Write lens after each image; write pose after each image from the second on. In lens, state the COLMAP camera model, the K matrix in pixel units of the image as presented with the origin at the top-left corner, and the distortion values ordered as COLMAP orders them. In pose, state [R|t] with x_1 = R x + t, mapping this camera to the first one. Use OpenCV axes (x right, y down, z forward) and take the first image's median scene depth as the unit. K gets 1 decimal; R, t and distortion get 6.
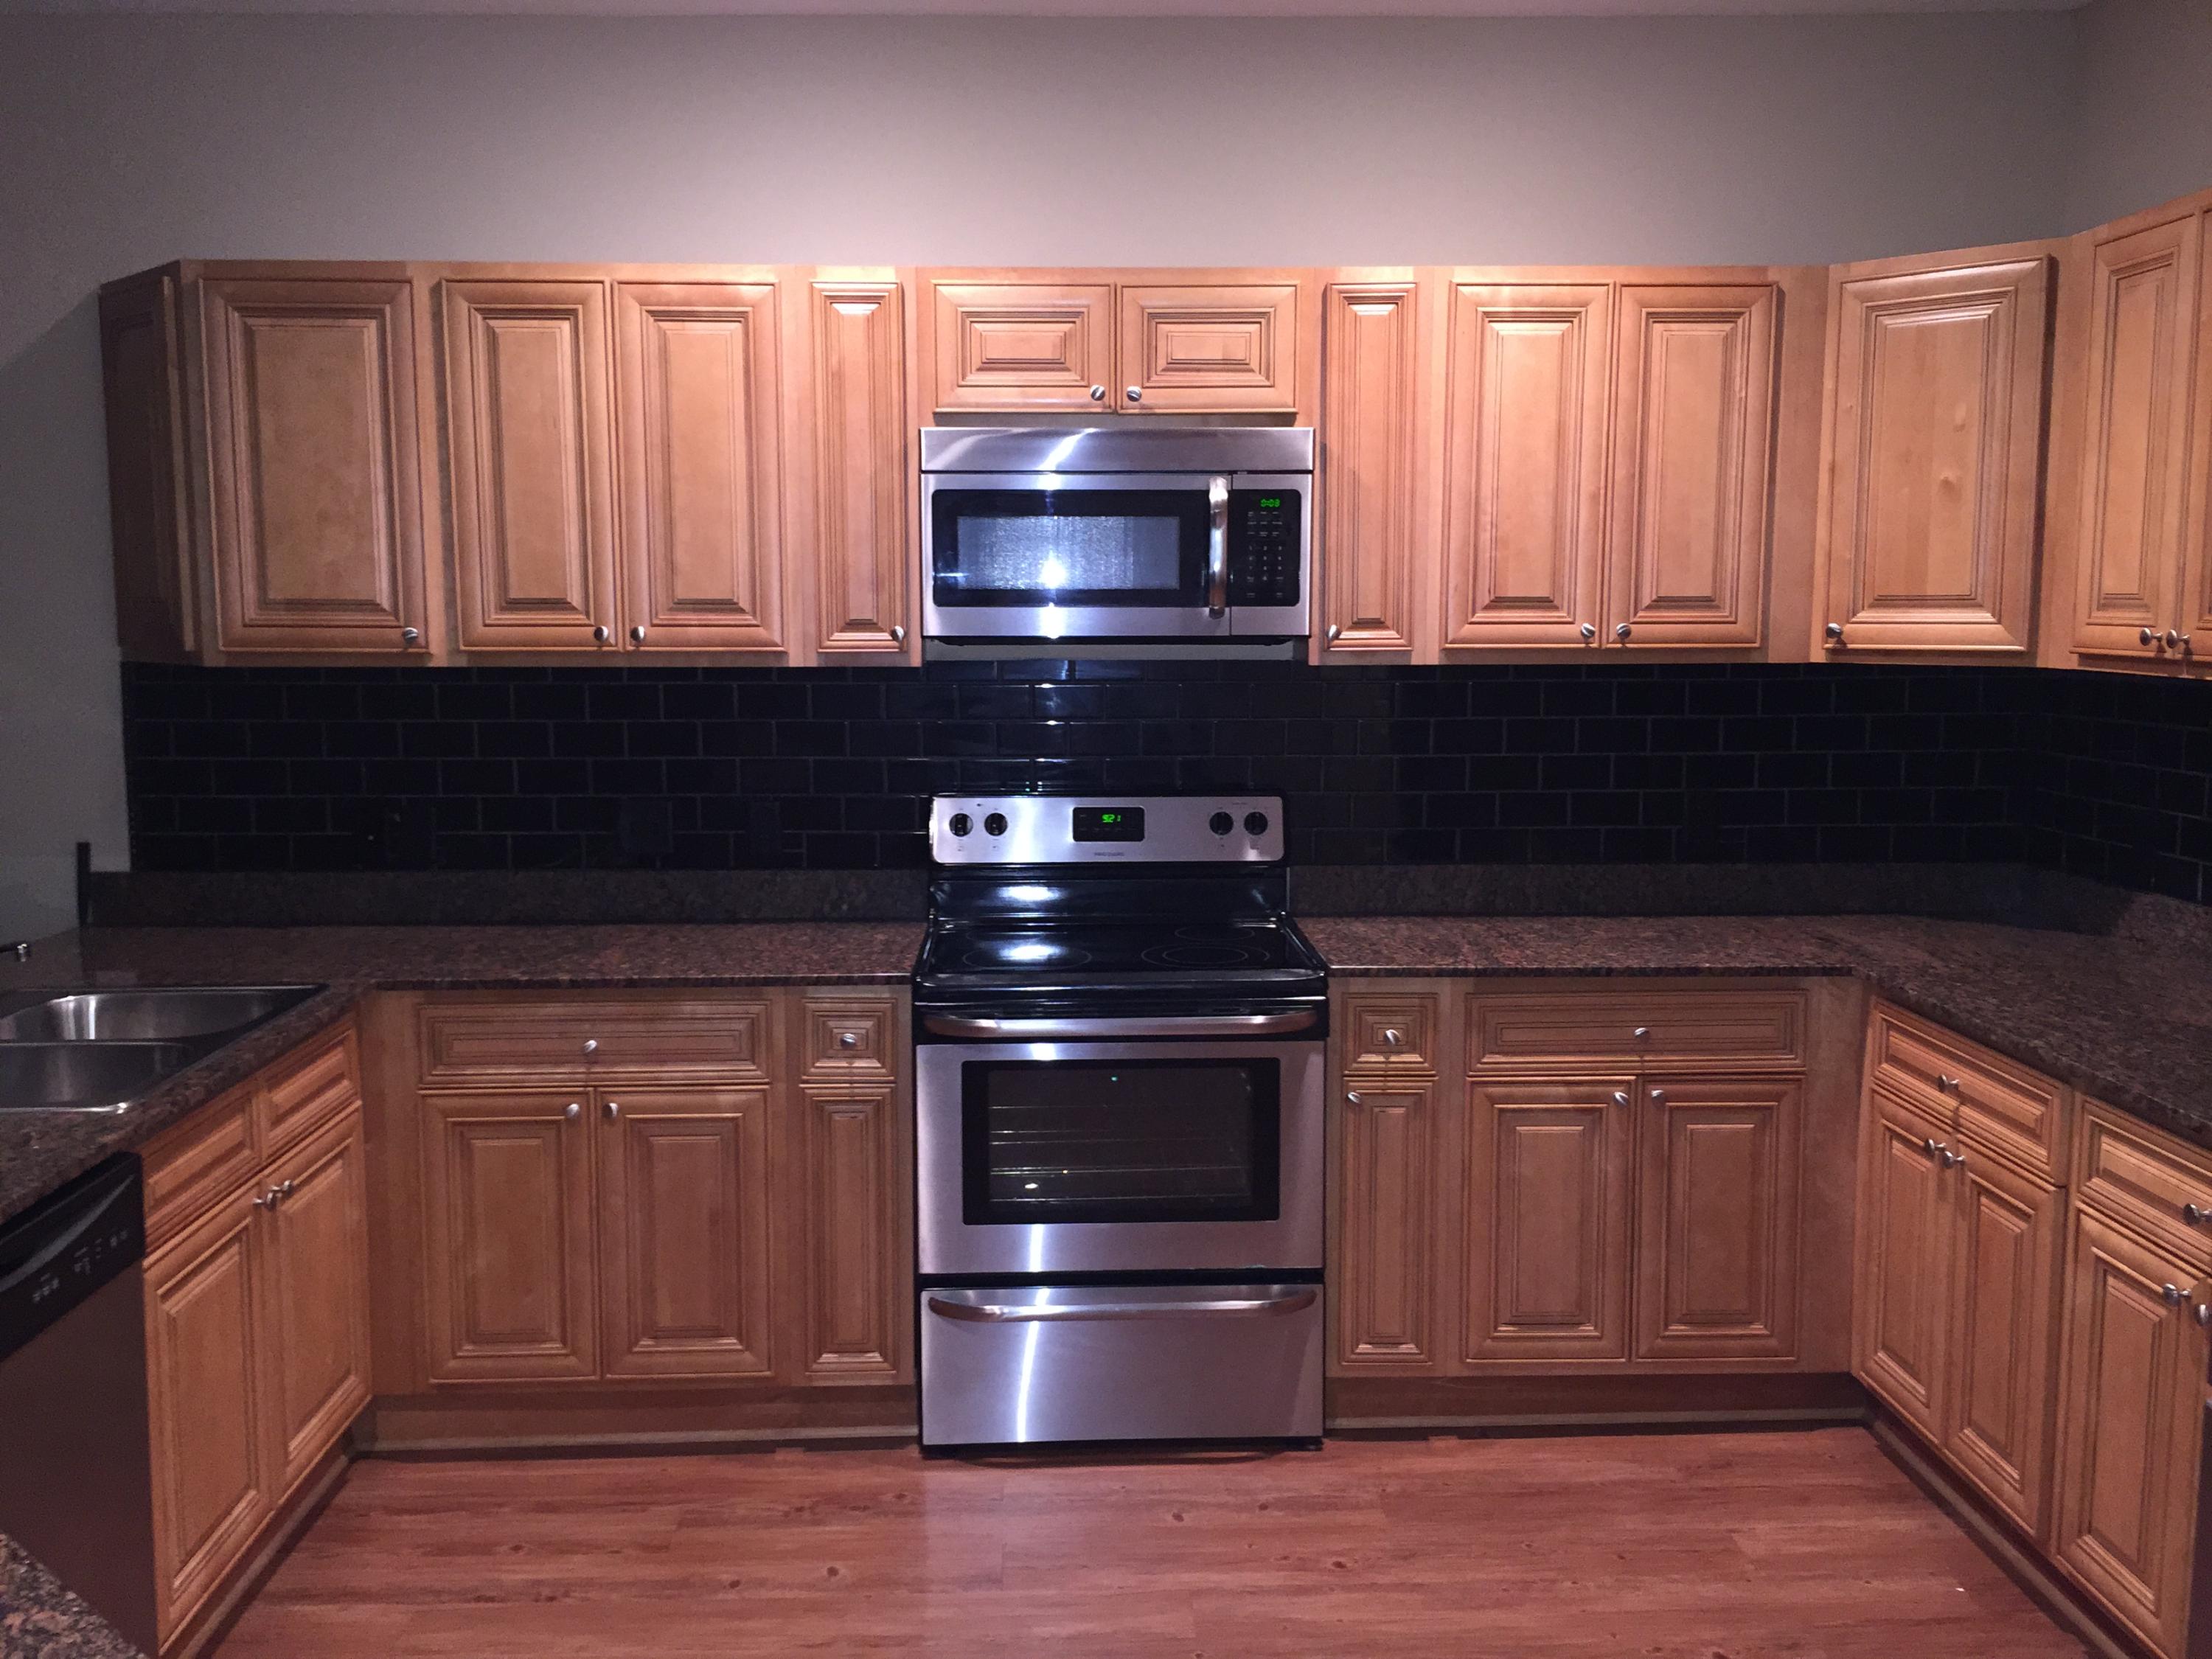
lens RADIAL K [[1917.3, 0, 1106.0], [0, 1917.3, 829.5], [0, 0, 1]] dist [0.050009, -0.053016]
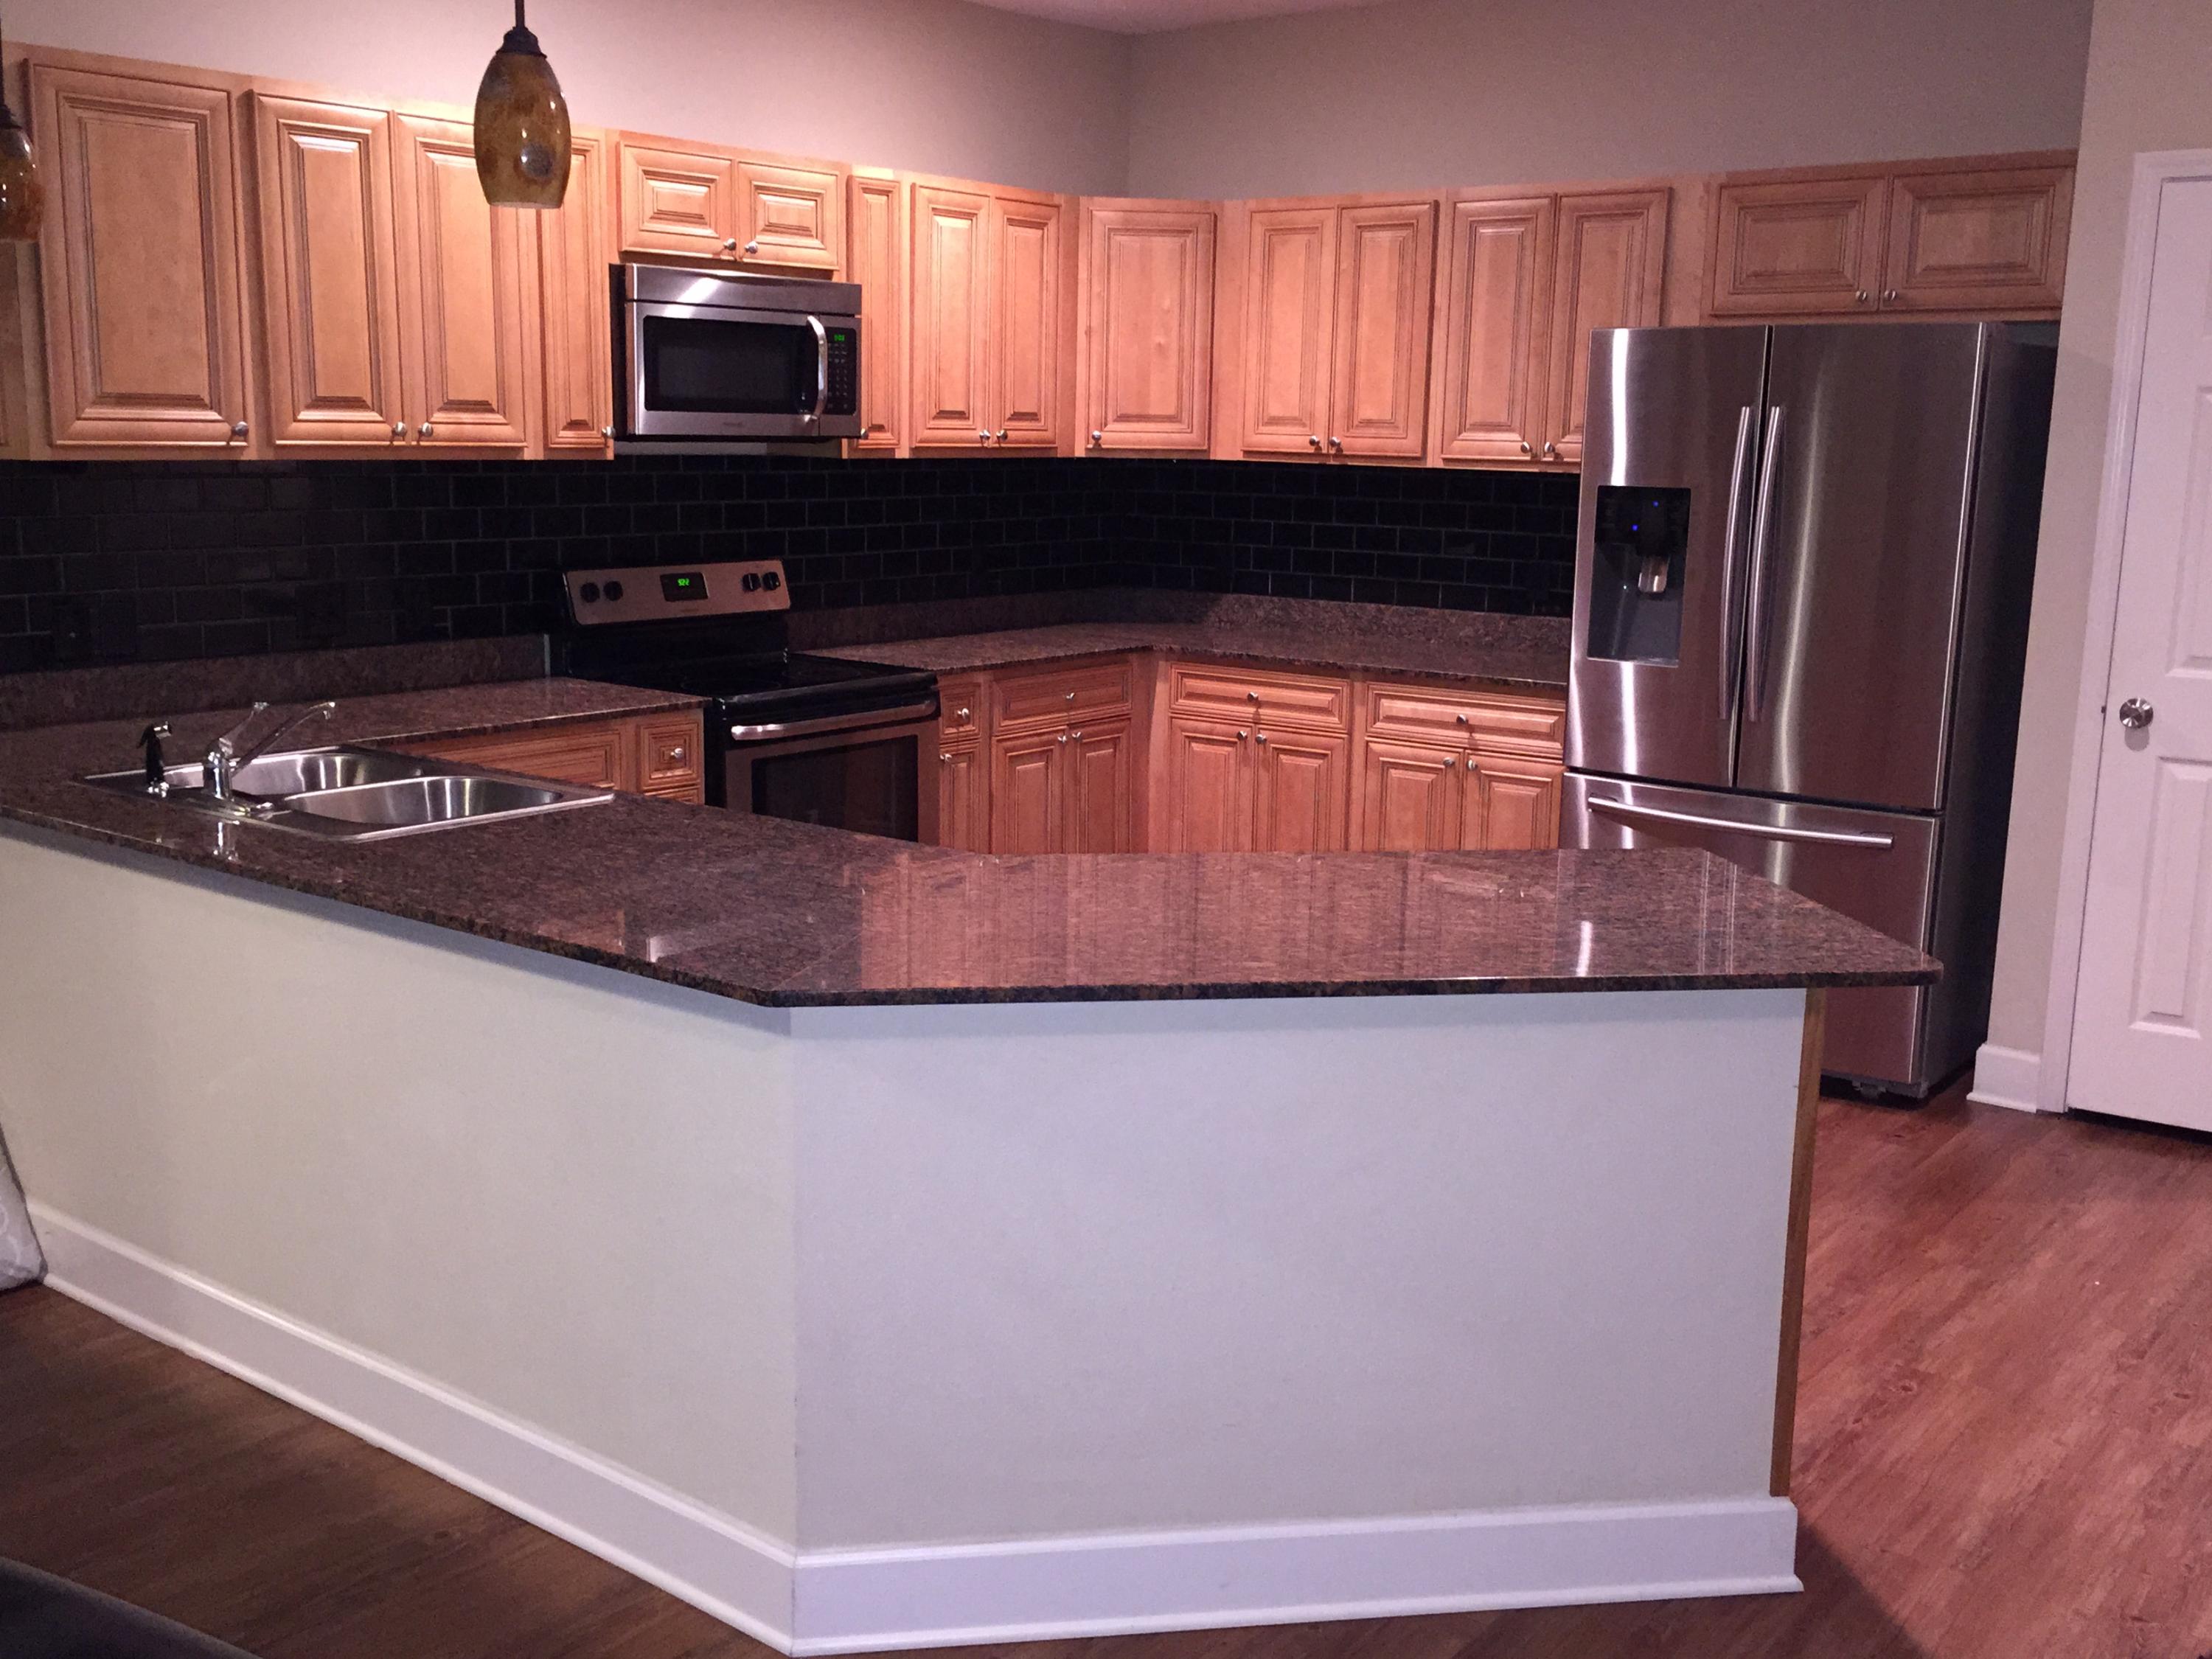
lens RADIAL K [[2115.7, 0, 1106.0], [0, 2115.7, 829.5], [0, 0, 1]] dist [0.116991, -0.214694]
pose [[0.642508, -0.134604, 0.754364, -0.977568], [0.071897, 0.990698, 0.115537, 0.015058], [-0.762899, -0.019997, 0.646209, -0.131834]]
